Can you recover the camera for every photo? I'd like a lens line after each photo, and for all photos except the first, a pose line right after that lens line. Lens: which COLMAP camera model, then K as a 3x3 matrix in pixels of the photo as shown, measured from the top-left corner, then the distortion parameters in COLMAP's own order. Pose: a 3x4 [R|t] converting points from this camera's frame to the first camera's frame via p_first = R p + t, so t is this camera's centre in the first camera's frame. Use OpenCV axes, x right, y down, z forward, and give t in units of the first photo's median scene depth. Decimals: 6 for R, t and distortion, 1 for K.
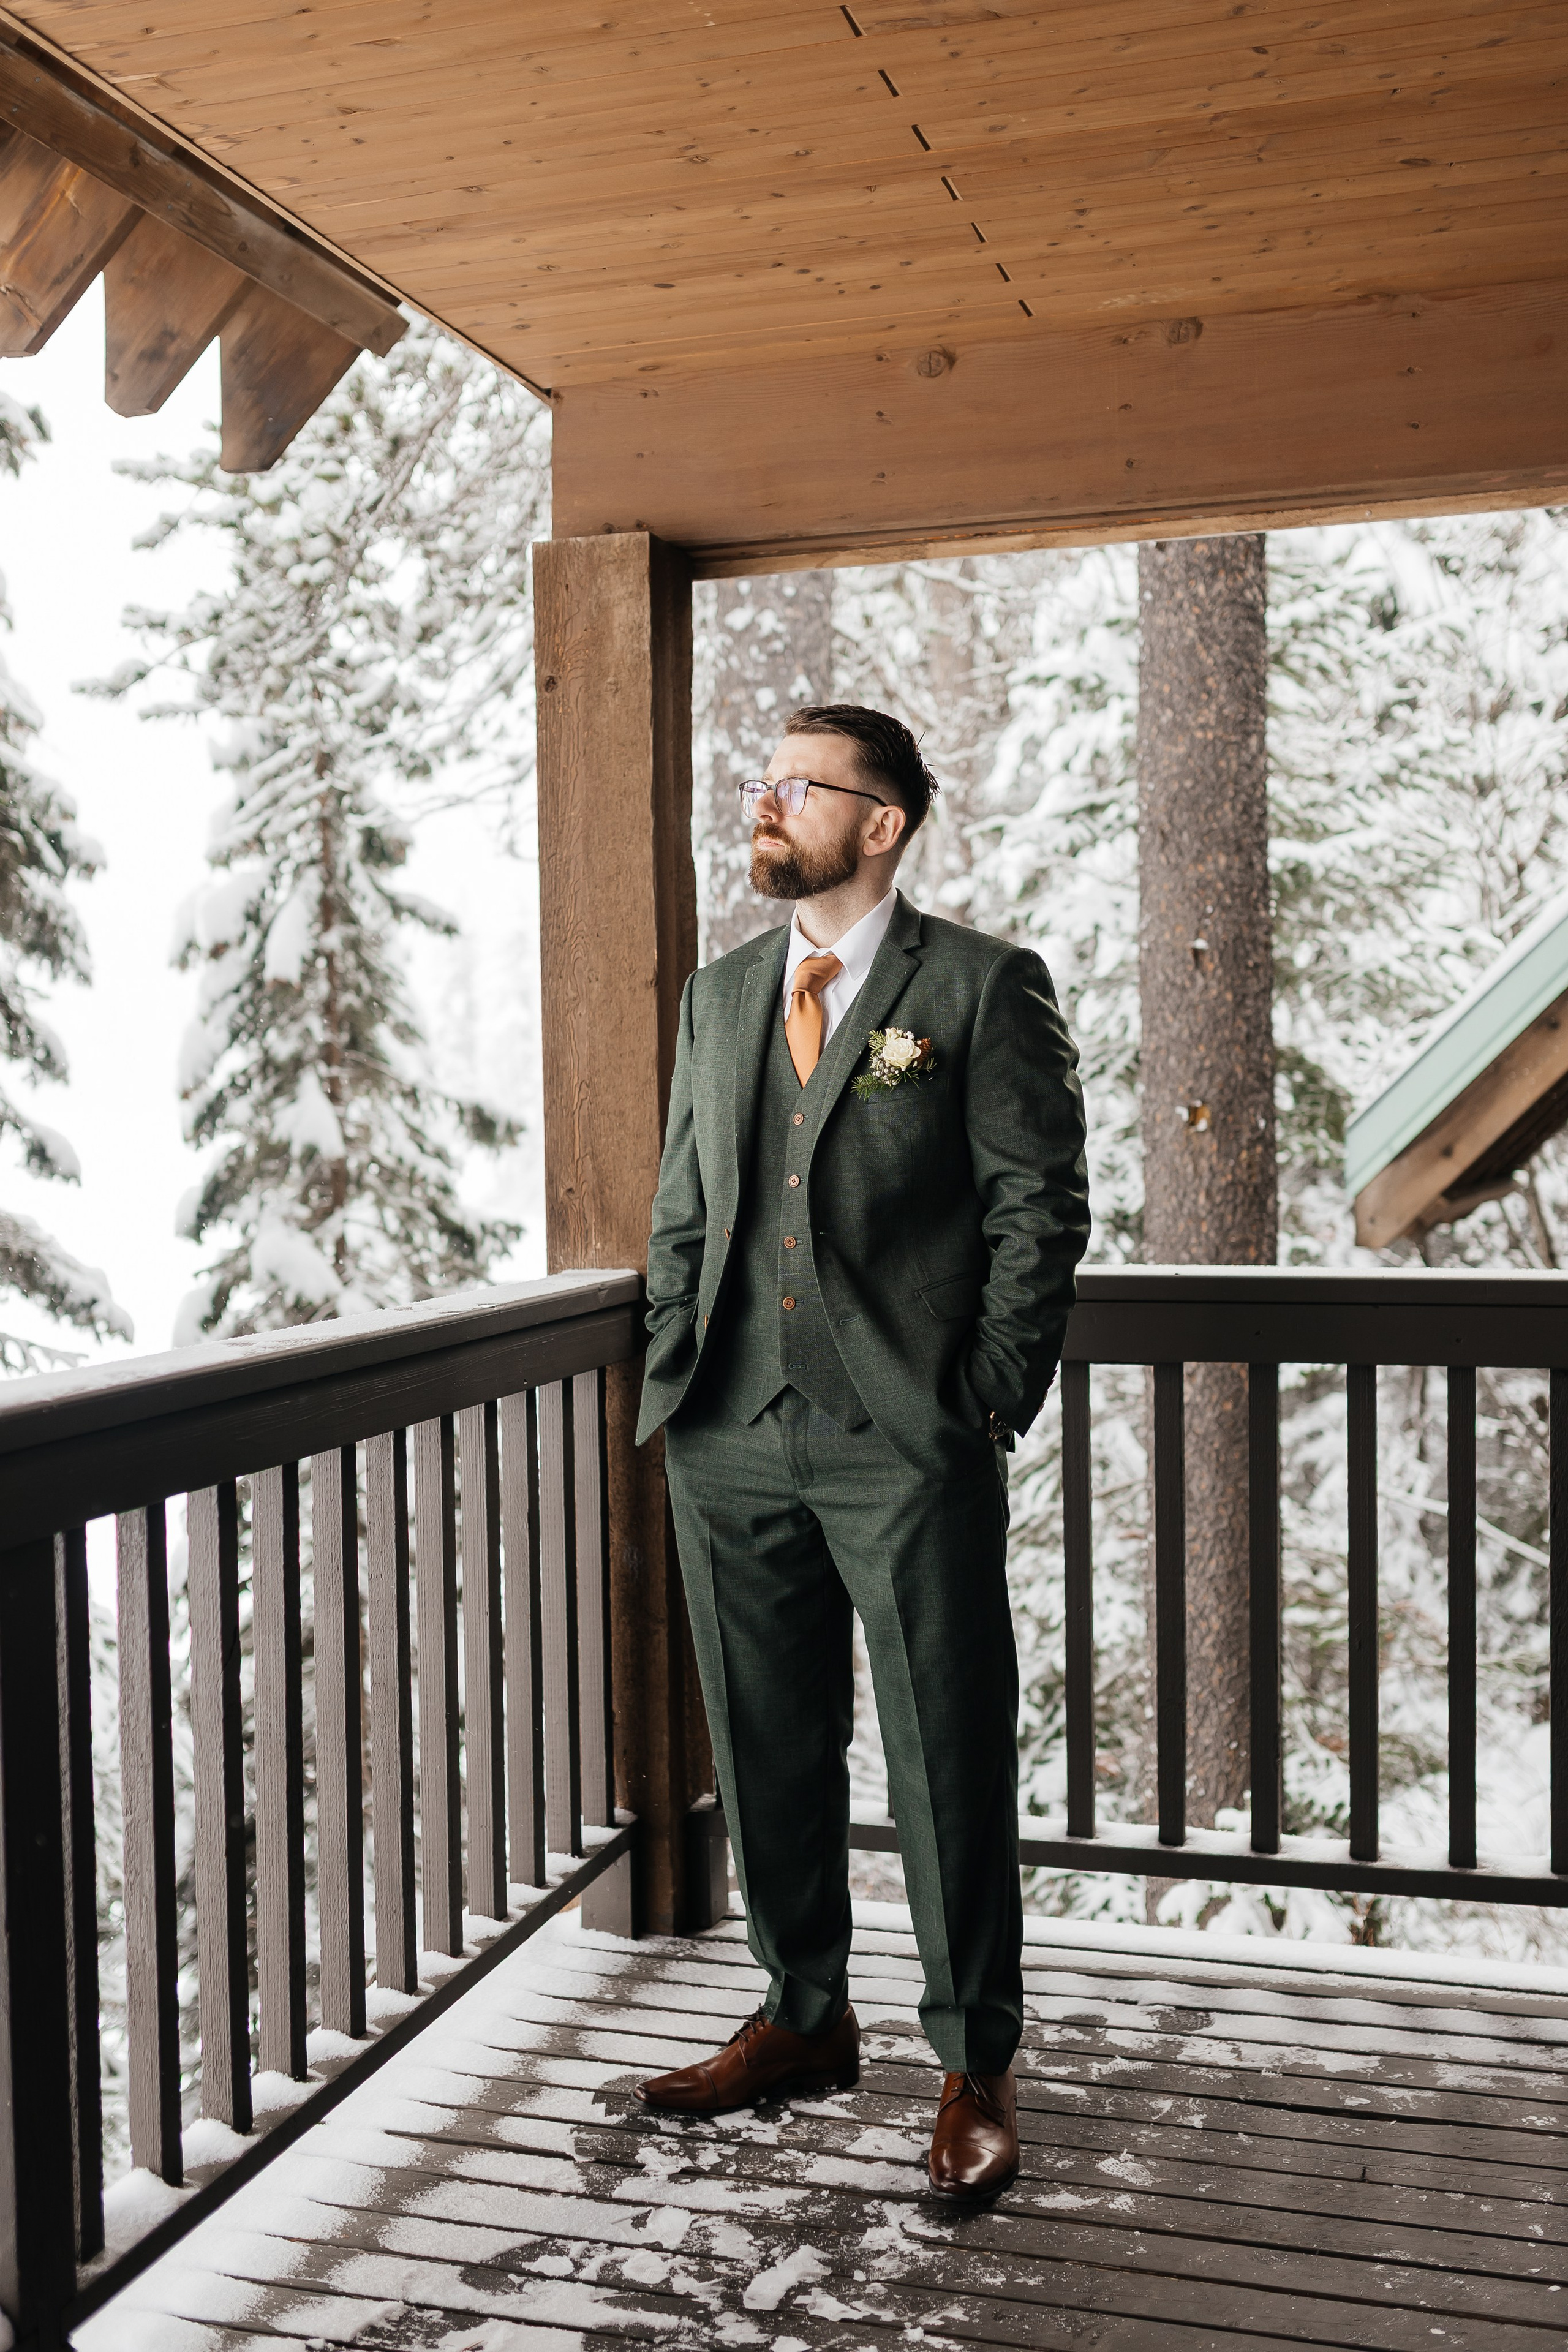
lens RADIAL K [[2318.2, 0, 797.4], [0, 2318.2, 1176.7], [0, 0, 1]] dist [-0.003043, 0.011993]
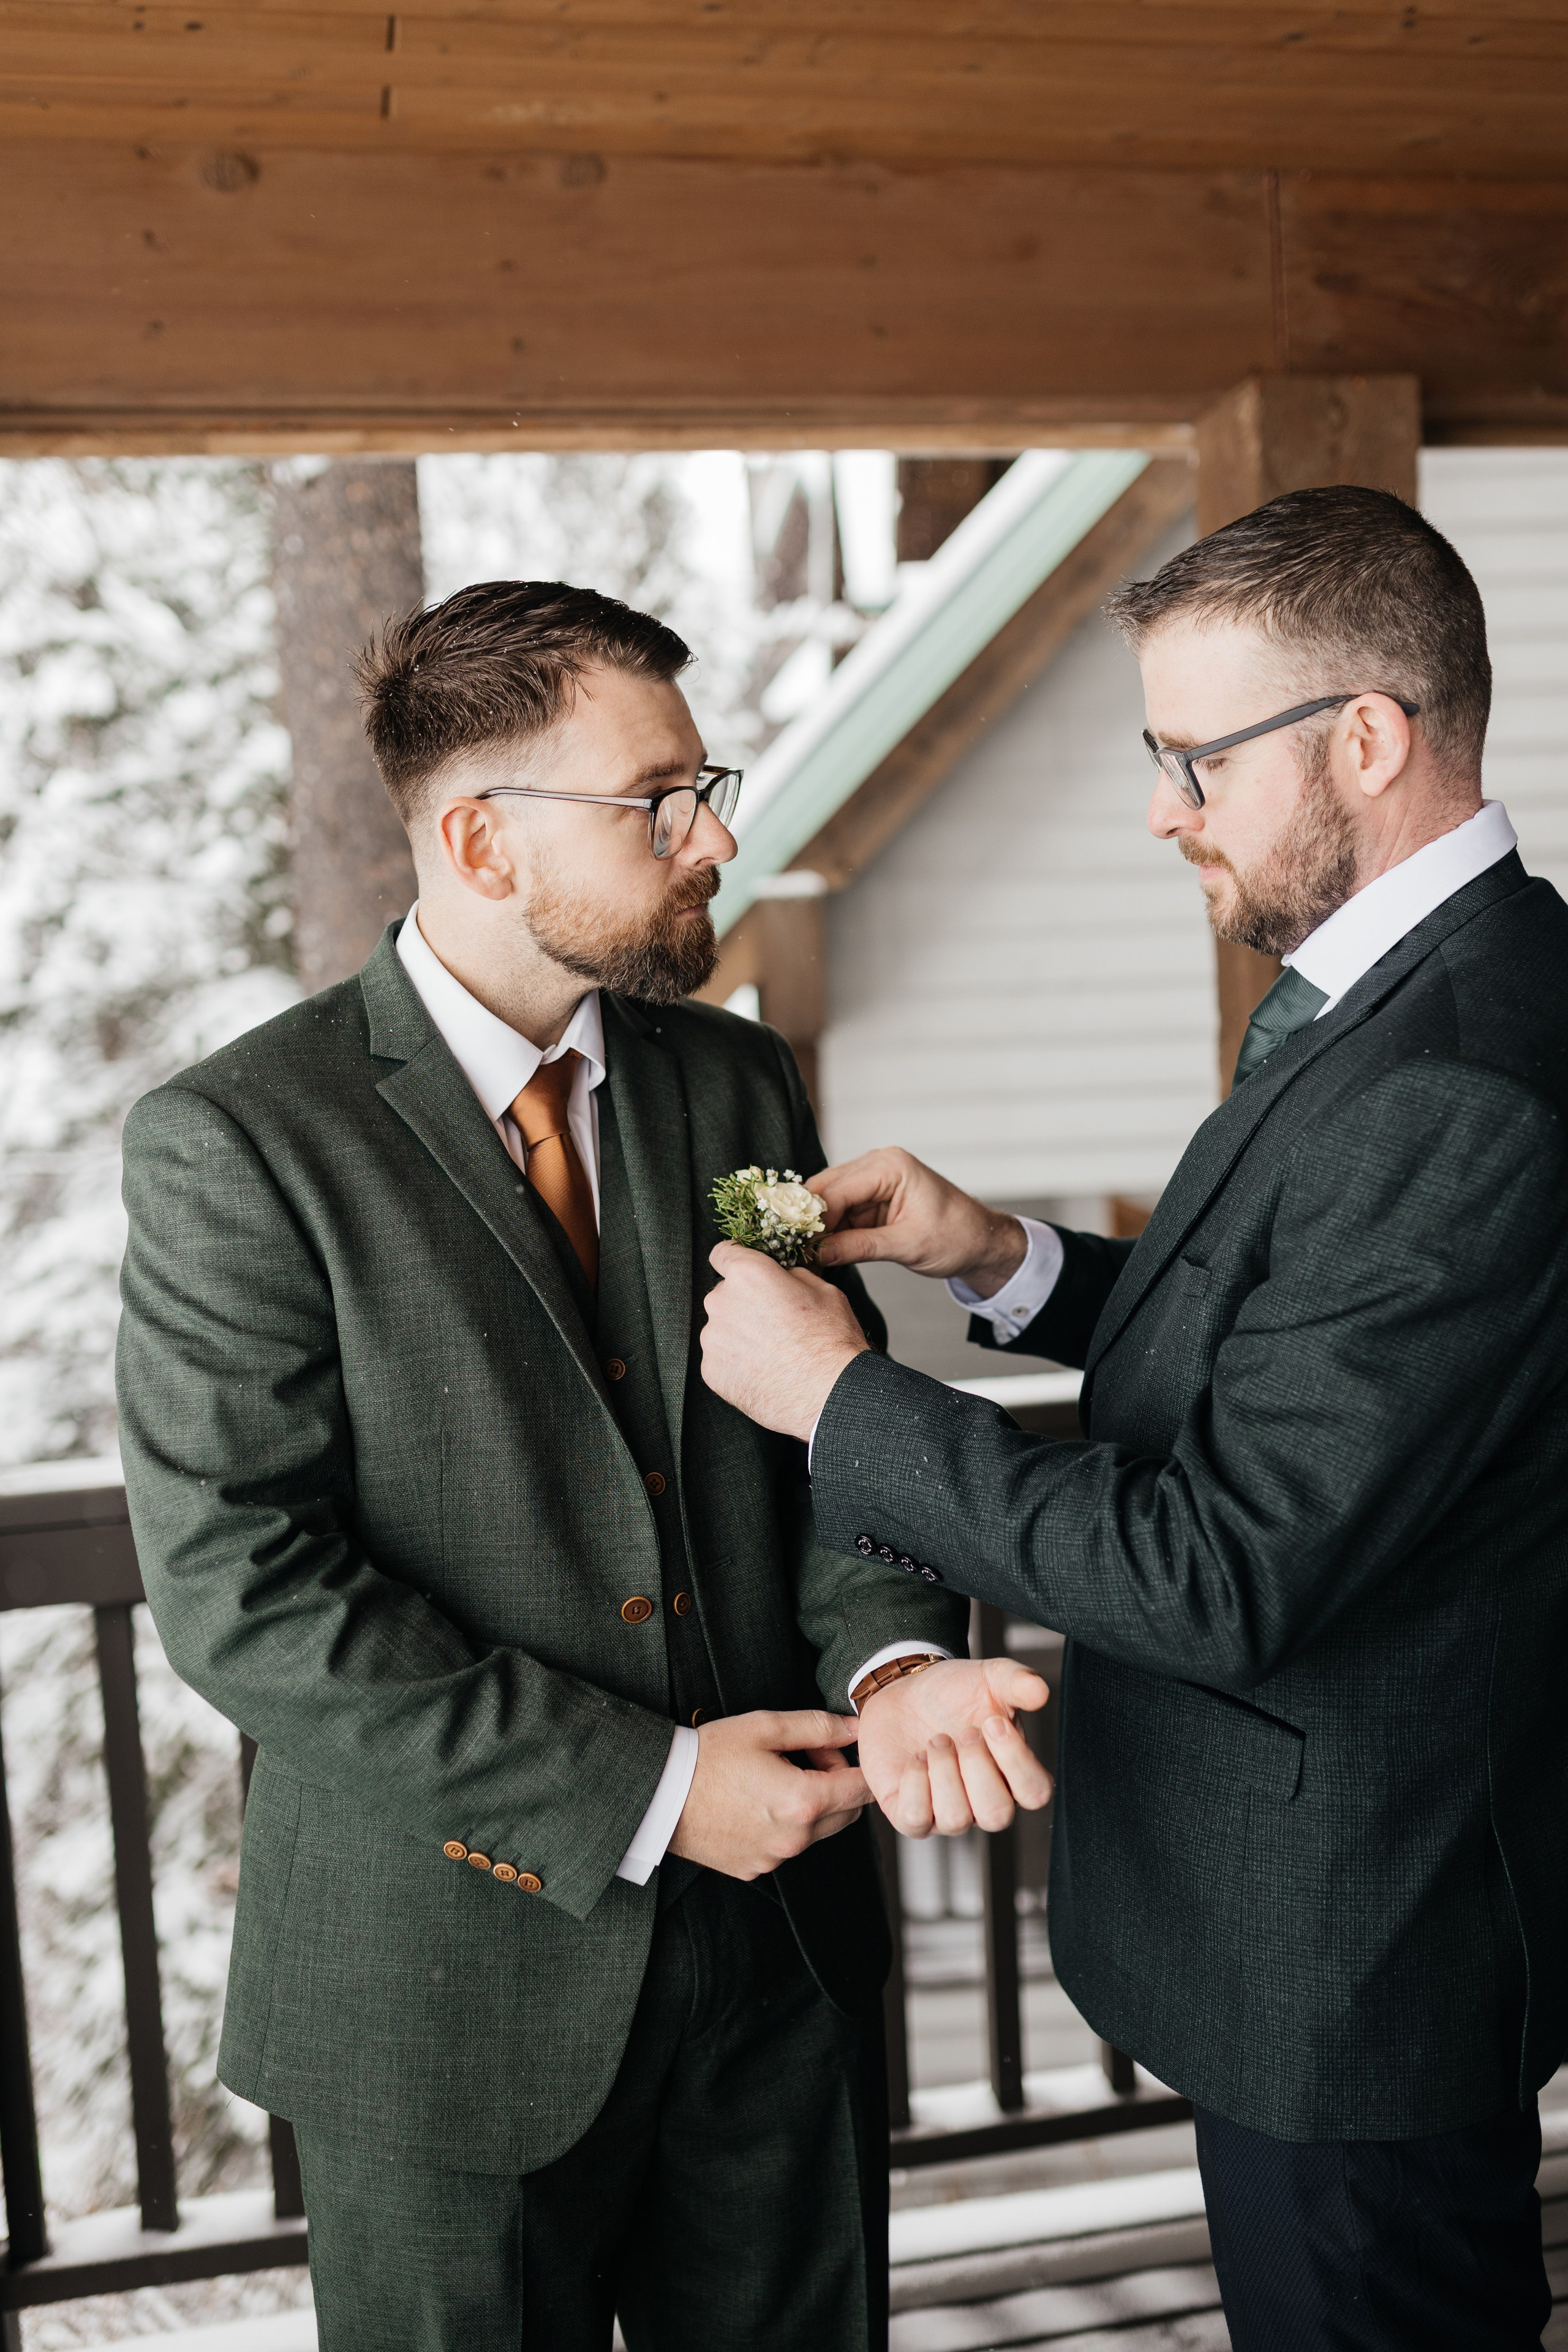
lens RADIAL K [[2208.4, 0, 778.5], [0, 2208.4, 1164.7], [0, 0, 1]] dist [0.004917, 0.001029]
pose [[0.880703, -0.064612, 0.469241, -0.123999], [0.058520, 0.997905, 0.027572, -0.059547], [-0.470039, 0.003177, 0.882640, 0.327523]]
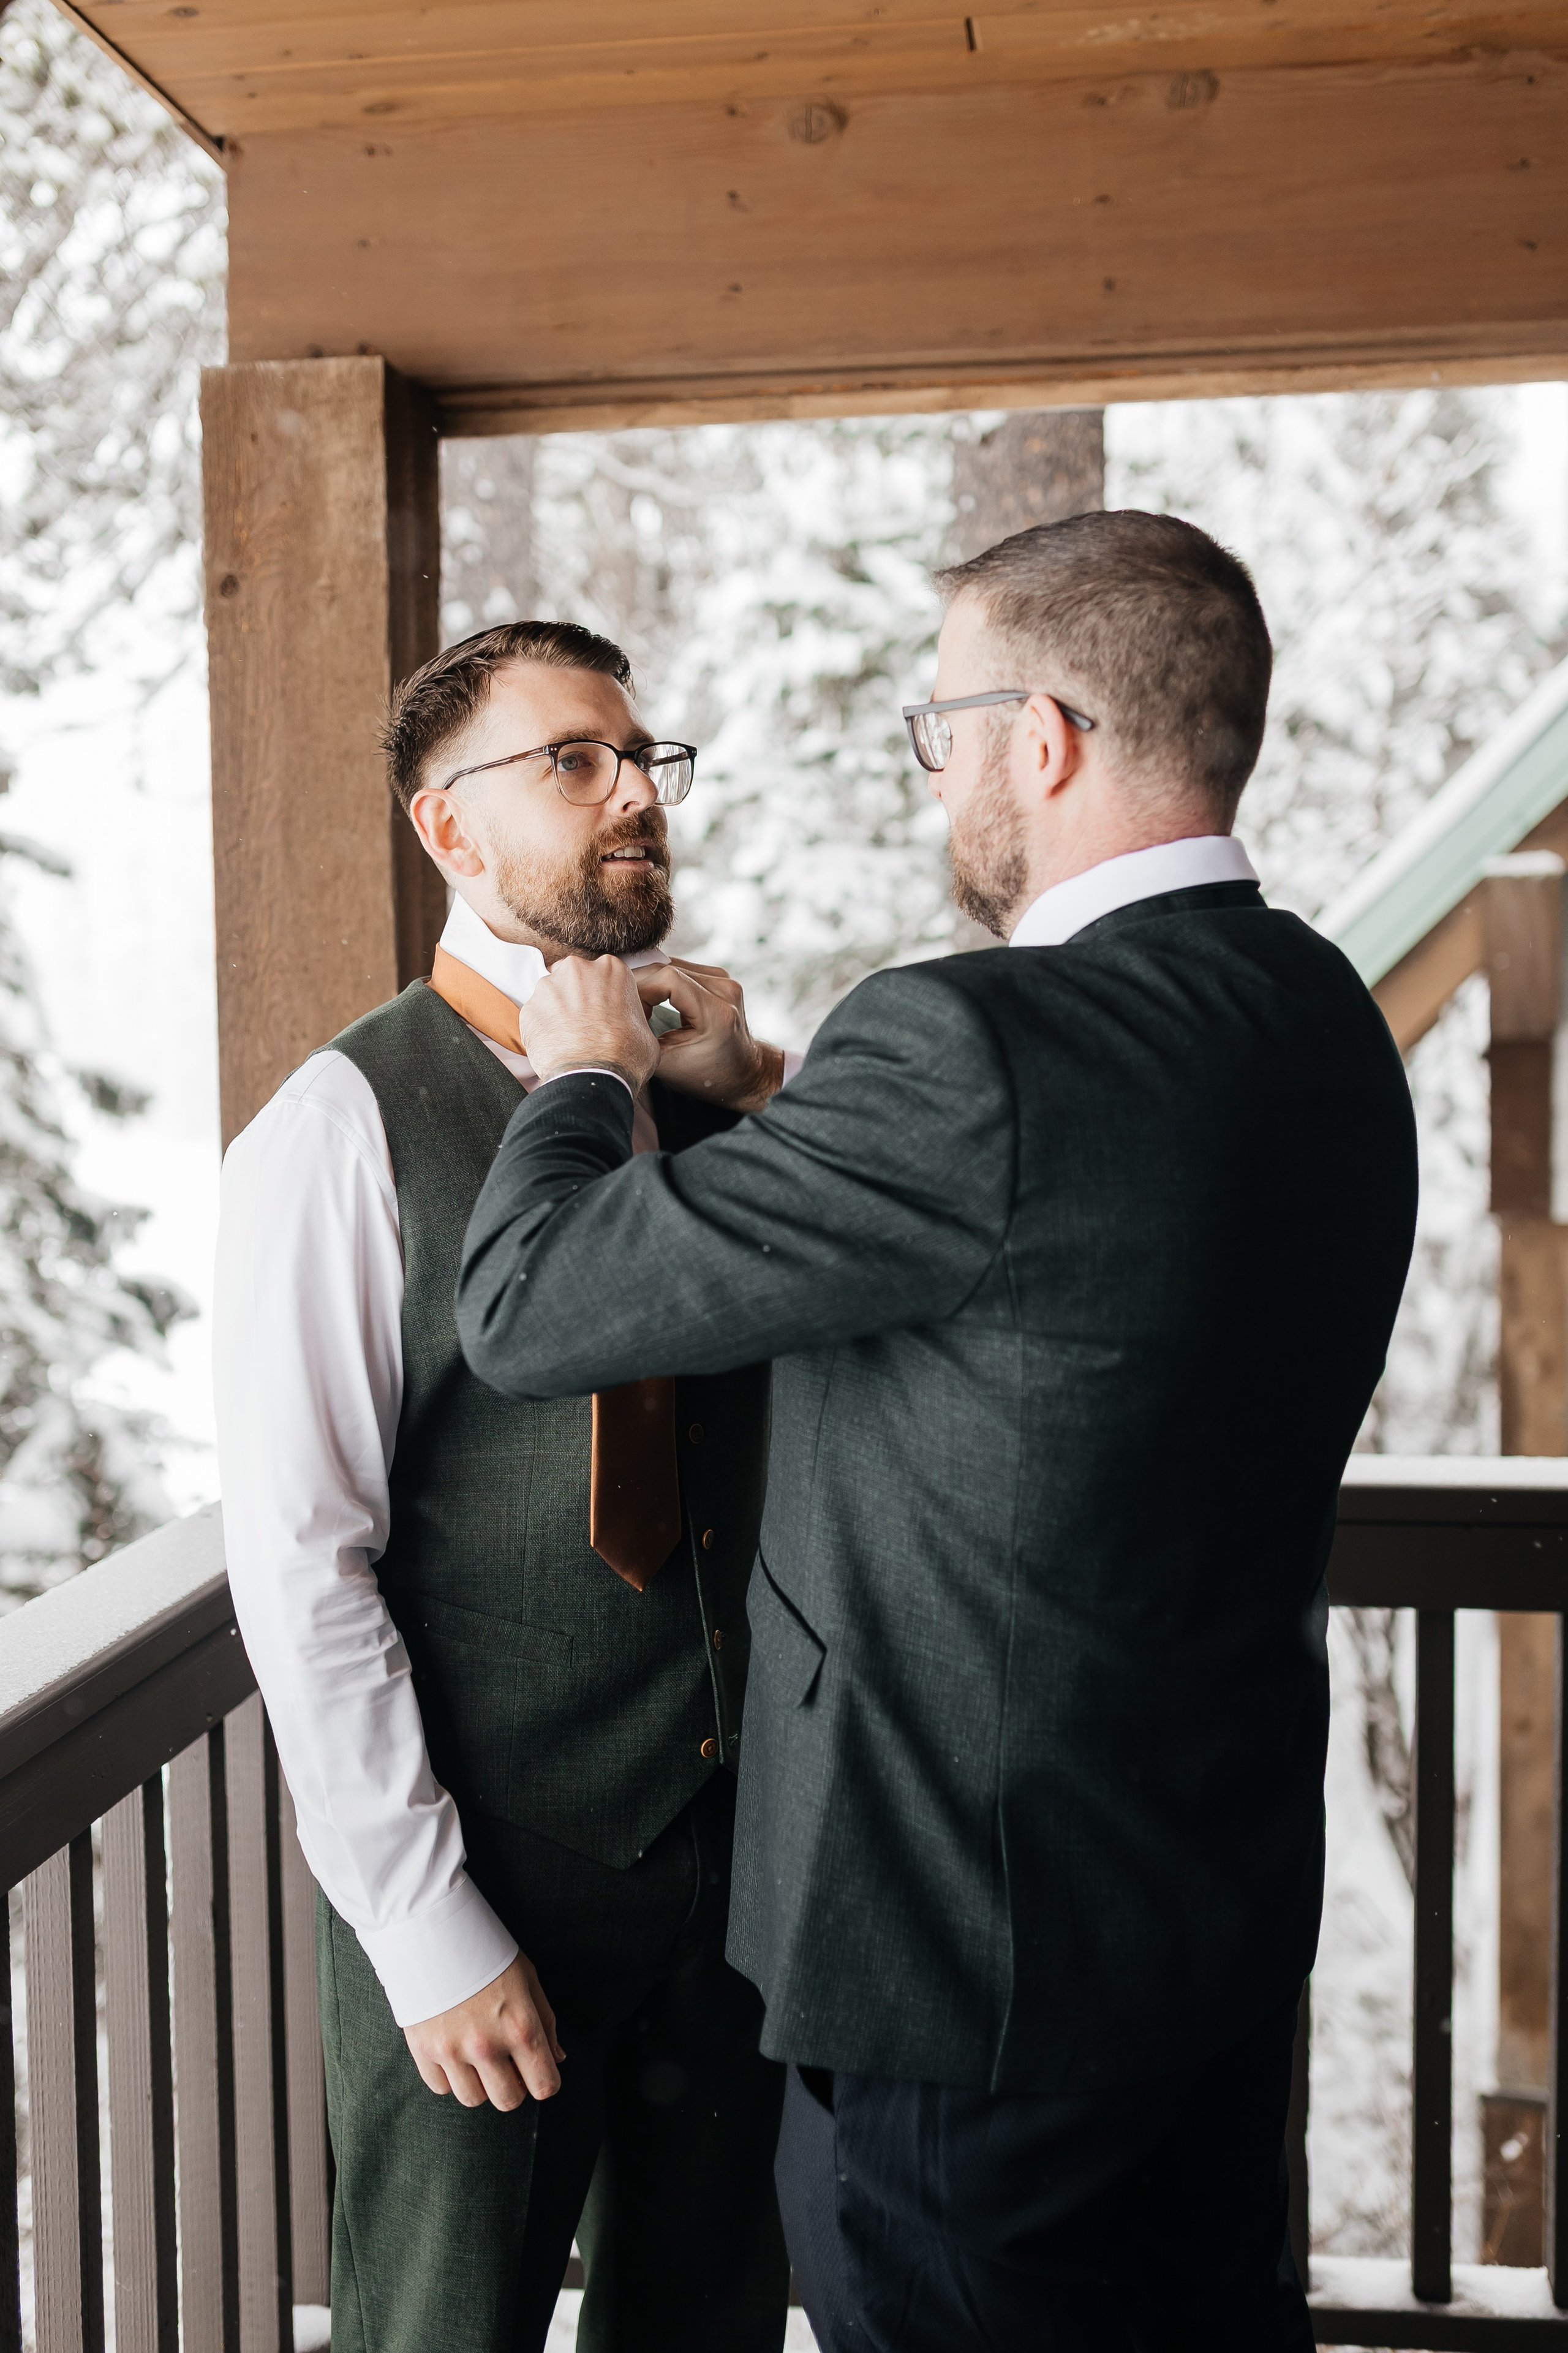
lens RADIAL K [[2293.4, 0, 795.4], [0, 2293.4, 1137.4], [0, 0, 1]] dist [0.000143, 0.013197]
pose [[0.987336, -0.006602, 0.158509, -0.052588], [0.003896, 0.999841, 0.017379, -0.067608], [-0.158598, -0.016541, 0.987205, 0.333572]]
